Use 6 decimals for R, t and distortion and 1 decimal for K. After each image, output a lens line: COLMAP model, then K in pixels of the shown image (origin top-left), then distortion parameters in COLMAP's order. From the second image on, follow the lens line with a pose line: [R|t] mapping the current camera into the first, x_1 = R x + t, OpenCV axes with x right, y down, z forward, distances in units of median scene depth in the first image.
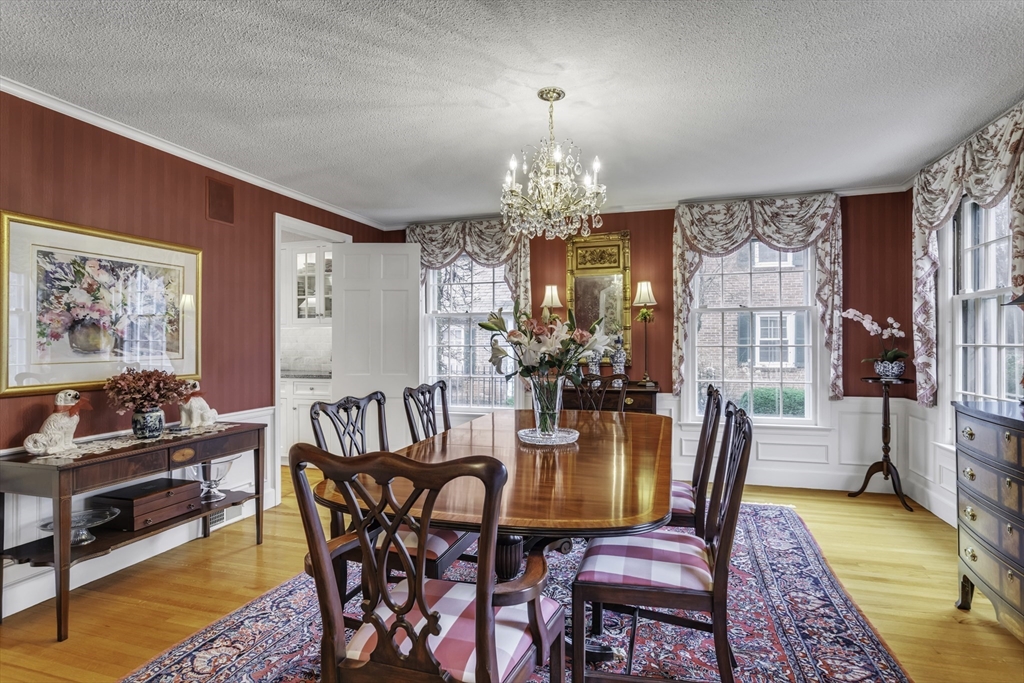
lens RADIAL K [[529.1, 0, 511.4], [0, 529.1, 339.9], [0, 0, 1]] dist [-0.012584, 0.002671]
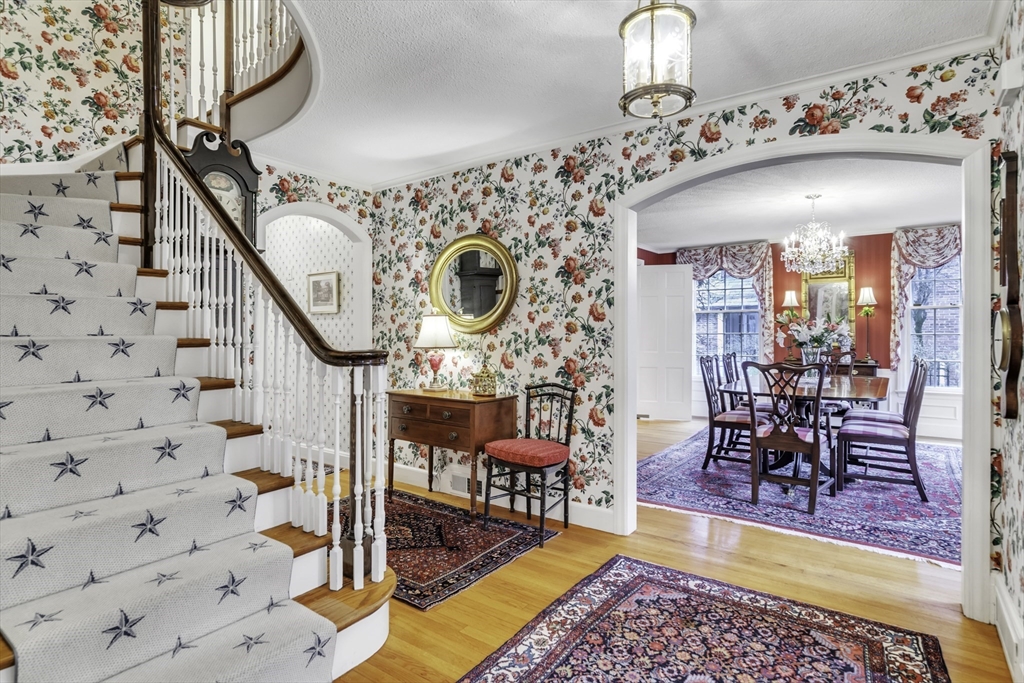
lens RADIAL K [[529.1, 0, 514.7], [0, 529.1, 328.3], [0, 0, 1]] dist [-0.012584, 0.002671]
pose [[0.946621, 0.004236, -0.322320, -0.173576], [-0.005395, 0.999982, -0.002704, 0.004714], [0.322302, 0.004299, 0.946627, -0.591586]]
